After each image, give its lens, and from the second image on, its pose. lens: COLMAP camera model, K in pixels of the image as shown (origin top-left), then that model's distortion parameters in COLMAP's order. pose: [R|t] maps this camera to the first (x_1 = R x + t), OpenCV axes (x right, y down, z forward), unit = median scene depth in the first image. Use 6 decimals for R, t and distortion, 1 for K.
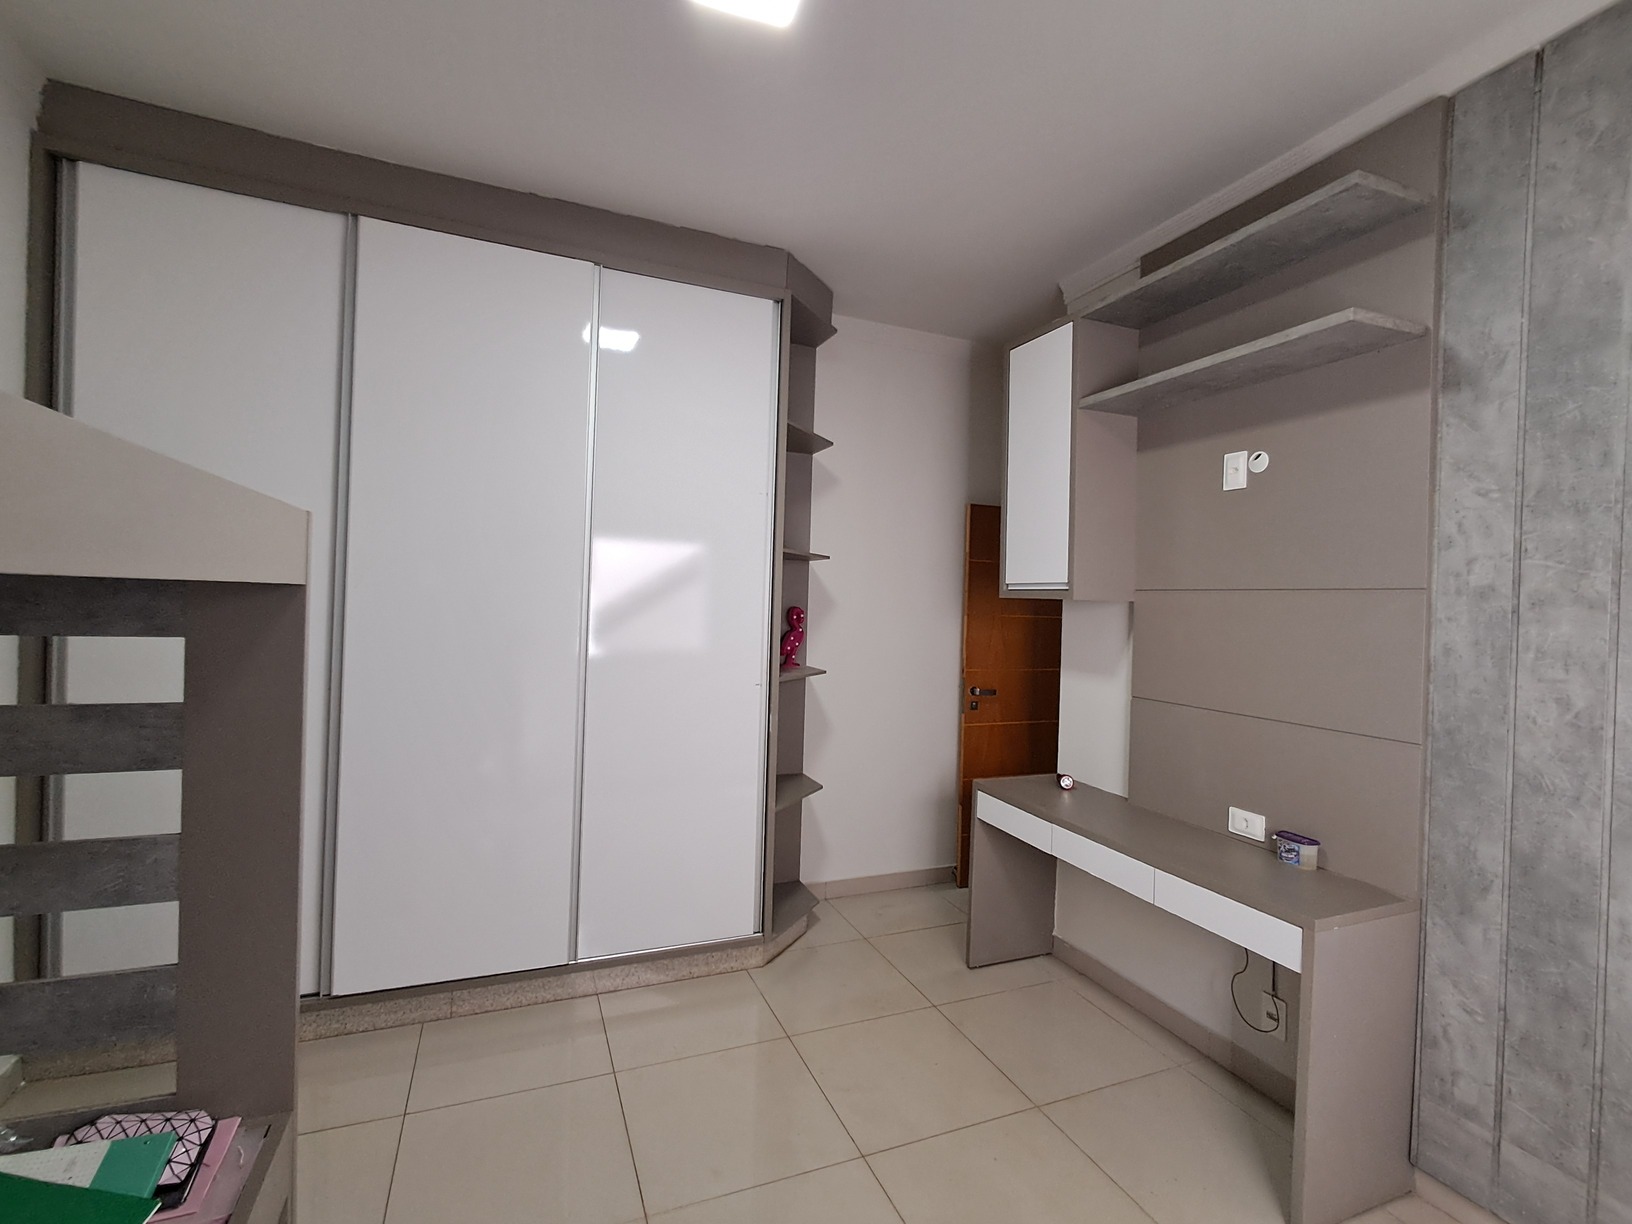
lens RADIAL K [[739.1, 0, 821.9], [0, 739.1, 615.1], [0, 0, 1]] dist [0.006391, 0.000751]
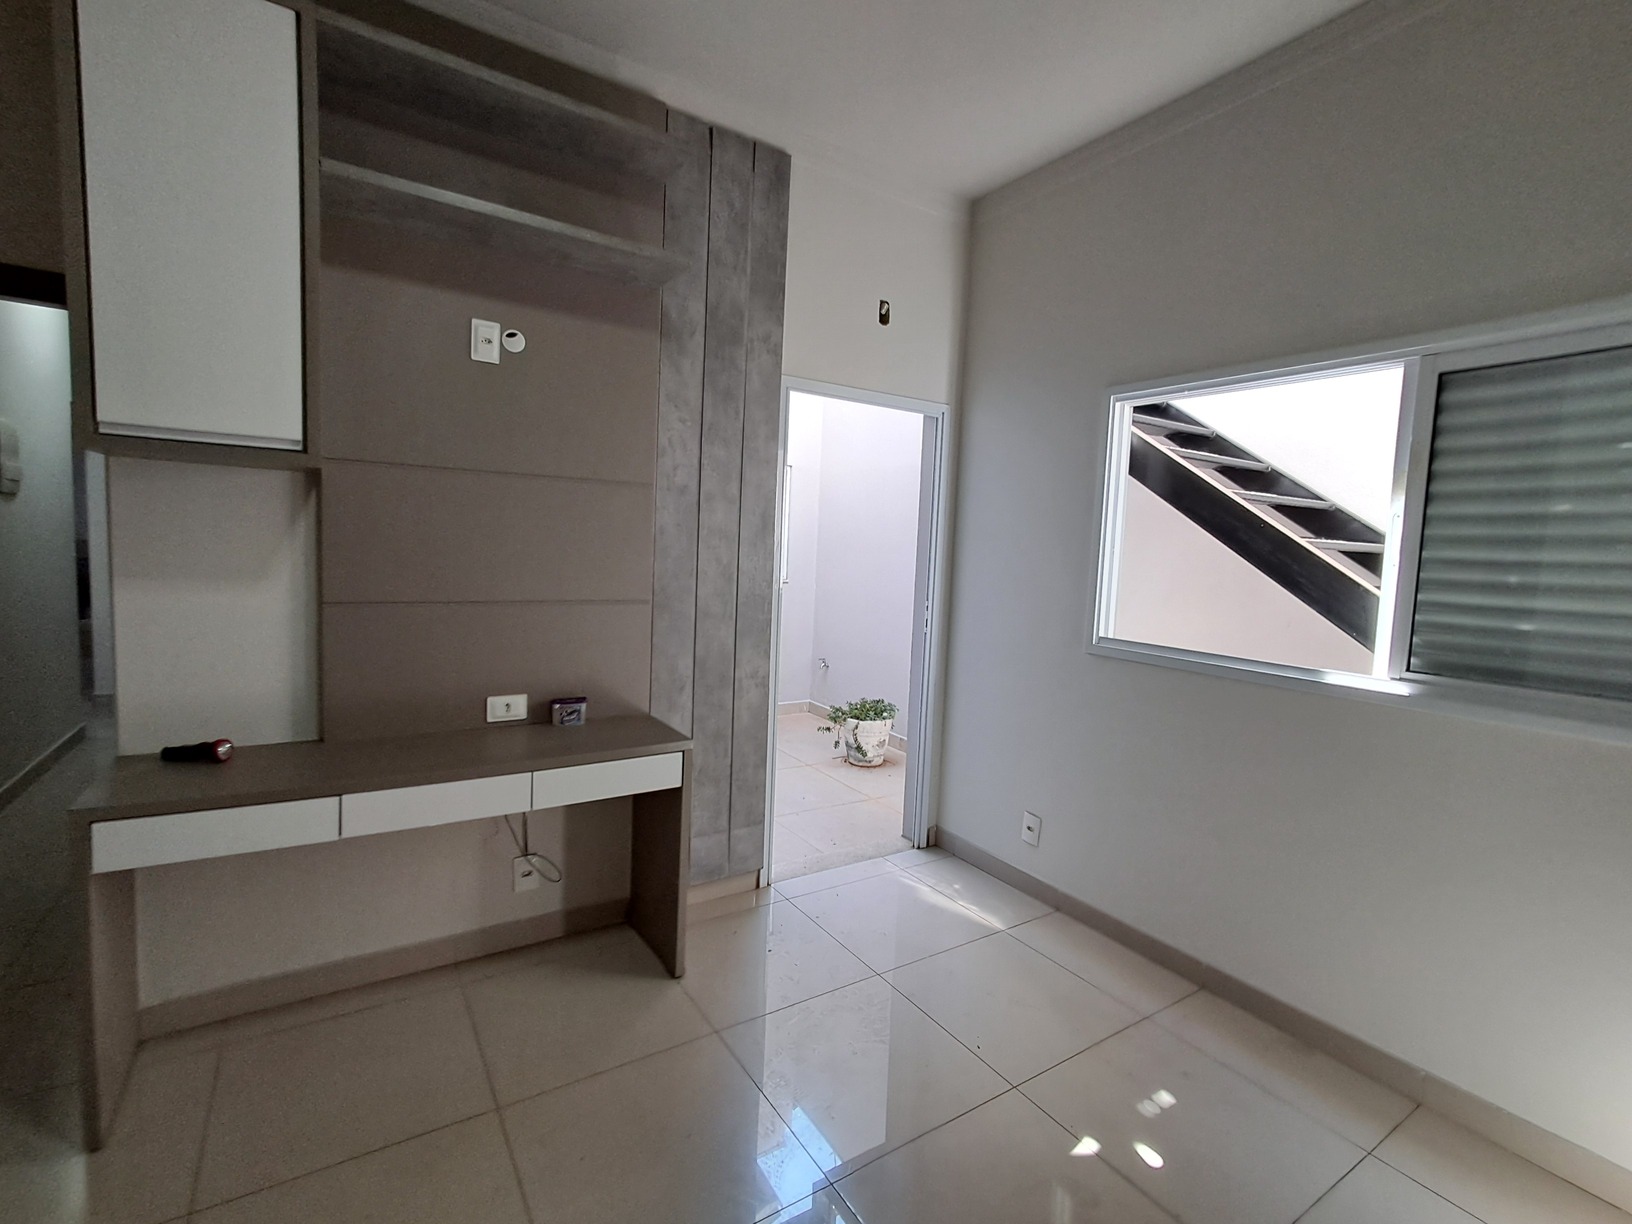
lens RADIAL K [[739.1, 0, 806.1], [0, 739.1, 595.6], [0, 0, 1]] dist [0.006391, 0.000751]
pose [[-0.155968, -0.106078, 0.982050, -0.589761], [-0.031427, 0.994246, 0.102404, 0.019505], [-0.987262, -0.014891, -0.158404, 0.976520]]
